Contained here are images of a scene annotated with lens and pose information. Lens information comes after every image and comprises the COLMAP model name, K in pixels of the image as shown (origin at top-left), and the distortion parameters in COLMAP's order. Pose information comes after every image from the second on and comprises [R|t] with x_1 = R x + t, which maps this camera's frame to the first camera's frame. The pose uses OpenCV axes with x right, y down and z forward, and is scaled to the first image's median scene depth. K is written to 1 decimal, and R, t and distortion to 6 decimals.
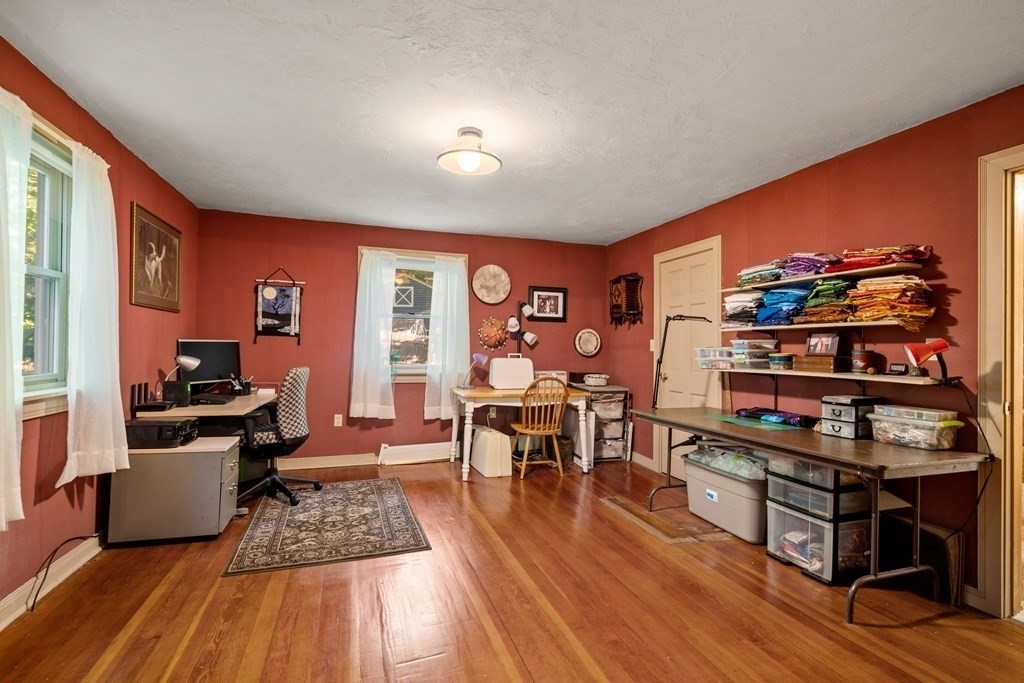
lens RADIAL K [[473.8, 0, 514.1], [0, 473.8, 341.2], [0, 0, 1]] dist [-0.003251, 0.001614]
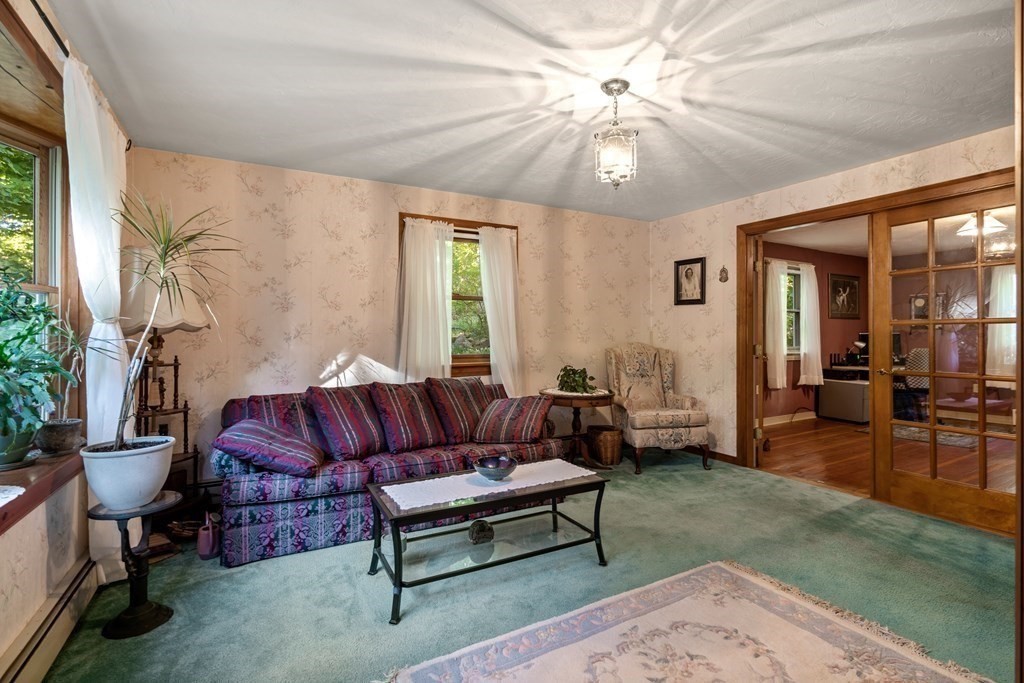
lens RADIAL K [[473.8, 0, 511.6], [0, 473.8, 334.1], [0, 0, 1]] dist [-0.003251, 0.001614]
pose [[0.166179, -0.019108, -0.985910, 1.227288], [0.016782, 0.999722, -0.016547, 0.011167], [0.985953, -0.013796, 0.166453, -0.921281]]
